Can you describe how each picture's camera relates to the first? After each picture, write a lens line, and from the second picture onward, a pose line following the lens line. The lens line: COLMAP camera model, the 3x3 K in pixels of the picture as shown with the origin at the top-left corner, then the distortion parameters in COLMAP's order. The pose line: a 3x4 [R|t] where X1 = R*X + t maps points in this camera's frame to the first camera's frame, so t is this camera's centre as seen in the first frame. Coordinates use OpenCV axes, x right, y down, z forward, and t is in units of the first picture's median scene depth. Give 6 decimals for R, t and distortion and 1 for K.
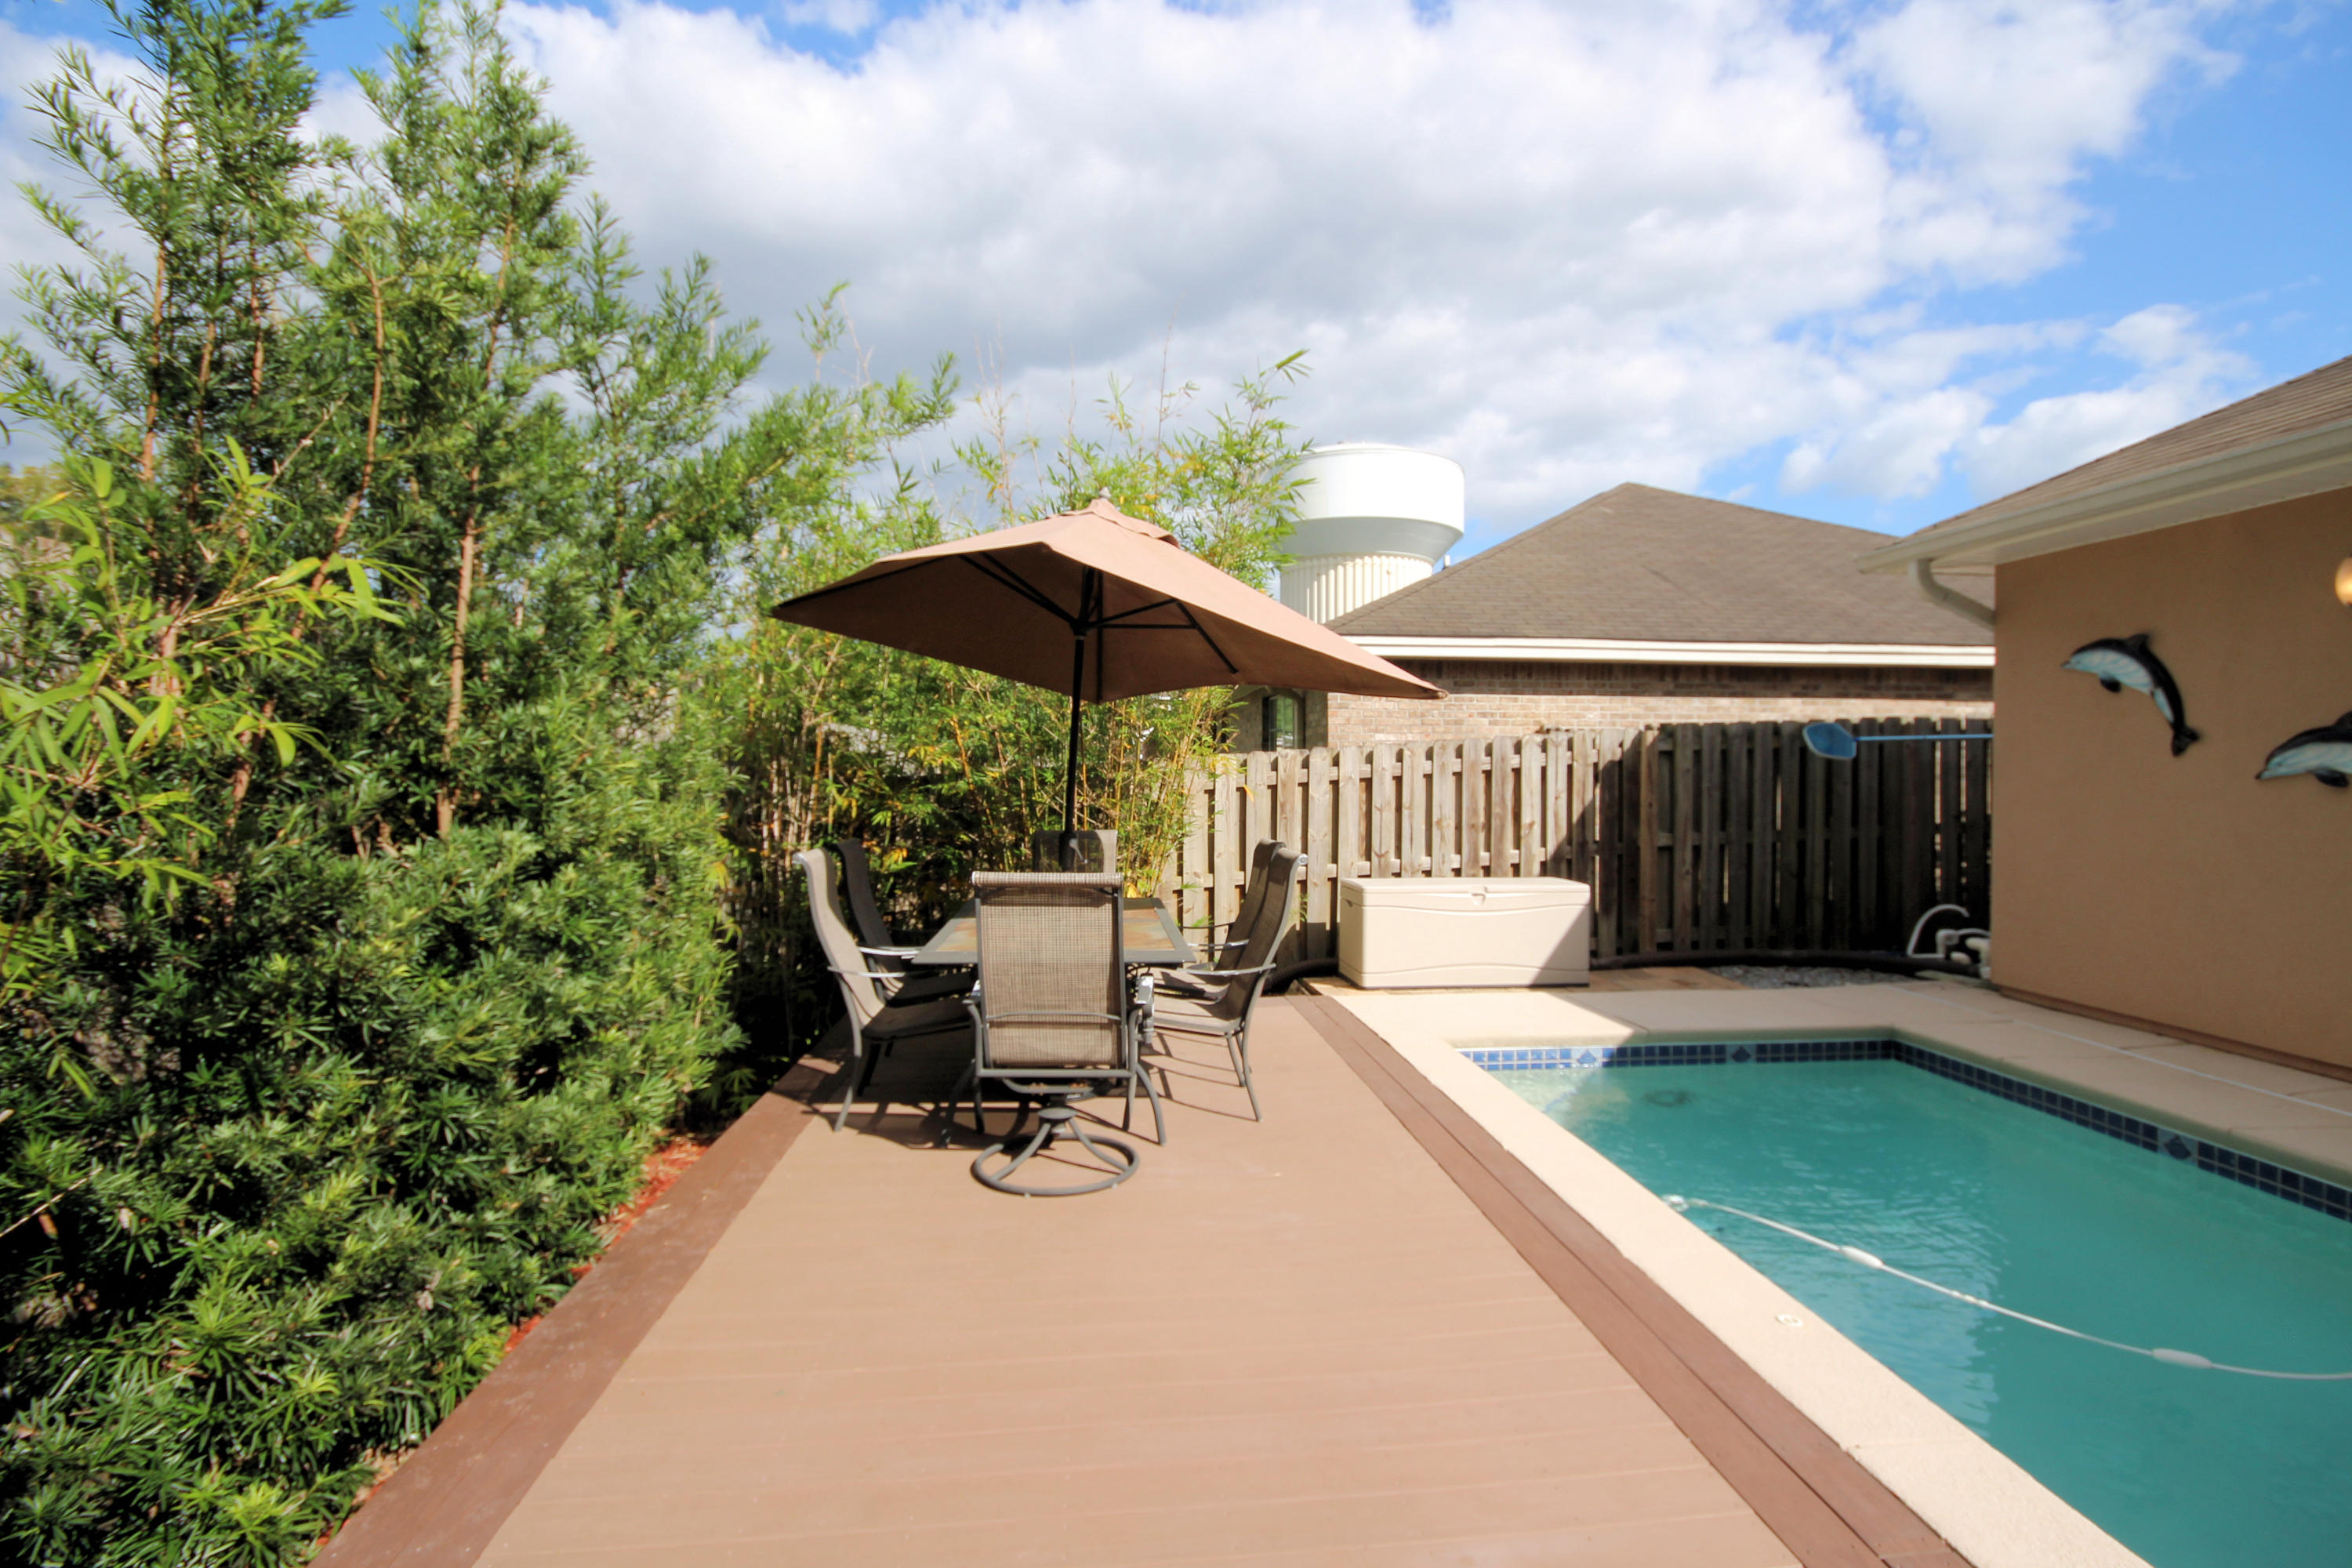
lens RADIAL K [[1103.1, 0, 1176.0], [0, 1103.1, 784.0], [0, 0, 1]] dist [-0.041013, -0.000101]
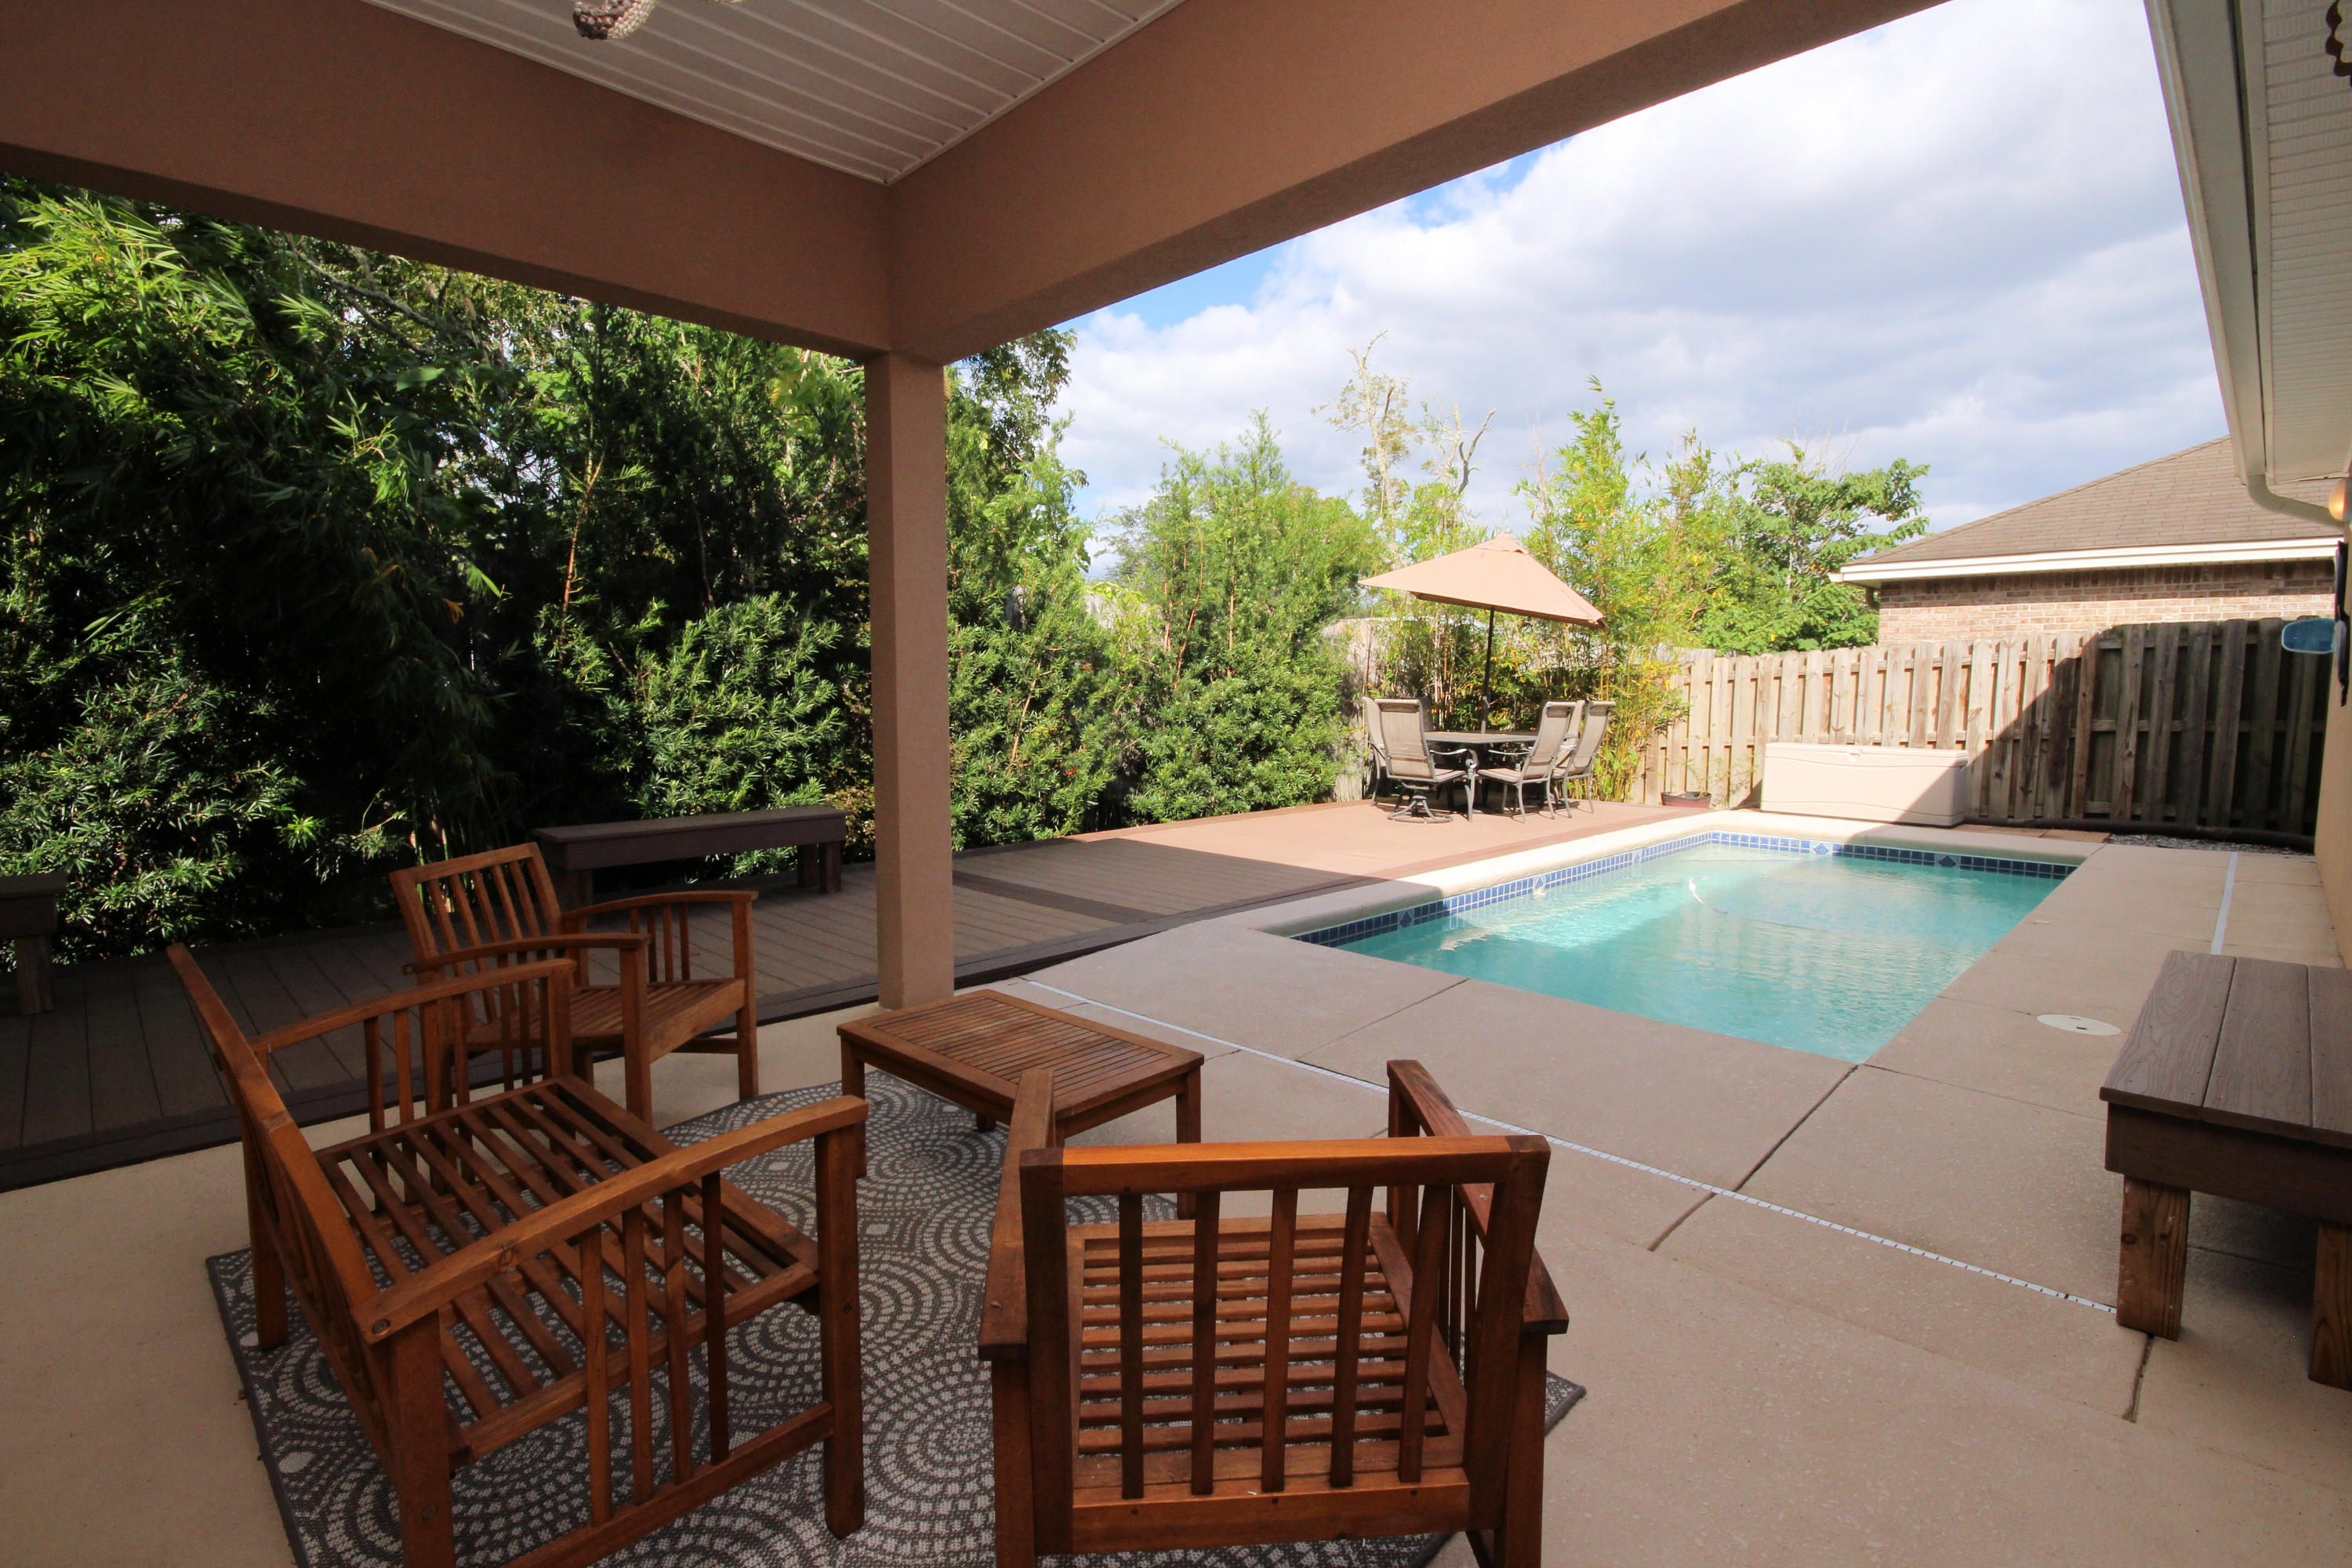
lens RADIAL K [[1099.3, 0, 1198.6], [0, 1099.3, 788.7], [0, 0, 1]] dist [0.003693, -0.000333]
pose [[0.636538, 0.079498, -0.767137, 0.740253], [-0.015772, 0.995807, 0.090109, 0.026857], [0.771084, -0.045258, 0.635123, -0.503063]]
